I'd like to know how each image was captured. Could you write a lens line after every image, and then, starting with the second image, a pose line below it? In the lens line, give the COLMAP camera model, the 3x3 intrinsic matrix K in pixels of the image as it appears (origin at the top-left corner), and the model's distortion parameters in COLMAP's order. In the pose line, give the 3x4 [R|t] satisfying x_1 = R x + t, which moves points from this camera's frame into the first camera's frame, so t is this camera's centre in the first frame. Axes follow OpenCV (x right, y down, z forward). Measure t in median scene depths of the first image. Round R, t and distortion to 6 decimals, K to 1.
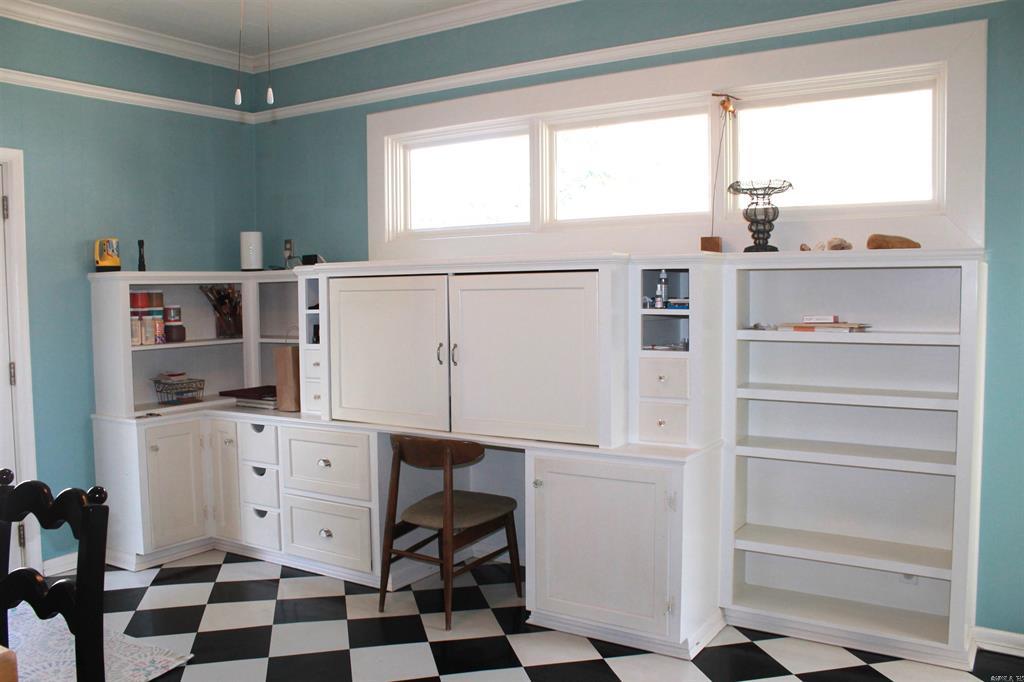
lens RADIAL K [[865.7, 0, 498.5], [0, 865.7, 346.9], [0, 0, 1]] dist [-0.162076, 0.148116]
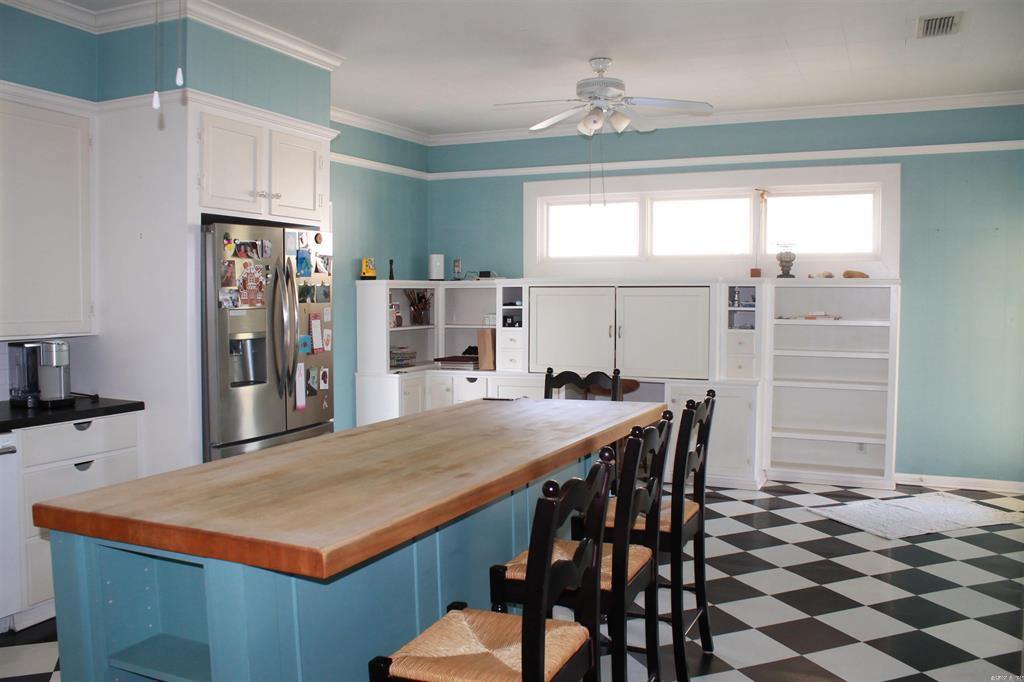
lens RADIAL K [[865.7, 0, 498.5], [0, 865.7, 346.9], [0, 0, 1]] dist [-0.162076, 0.148116]
pose [[0.990659, 0.005060, 0.136269, -0.468113], [-0.004108, 0.999965, -0.007268, 0.046526], [-0.136301, 0.006640, 0.990645, -0.628292]]
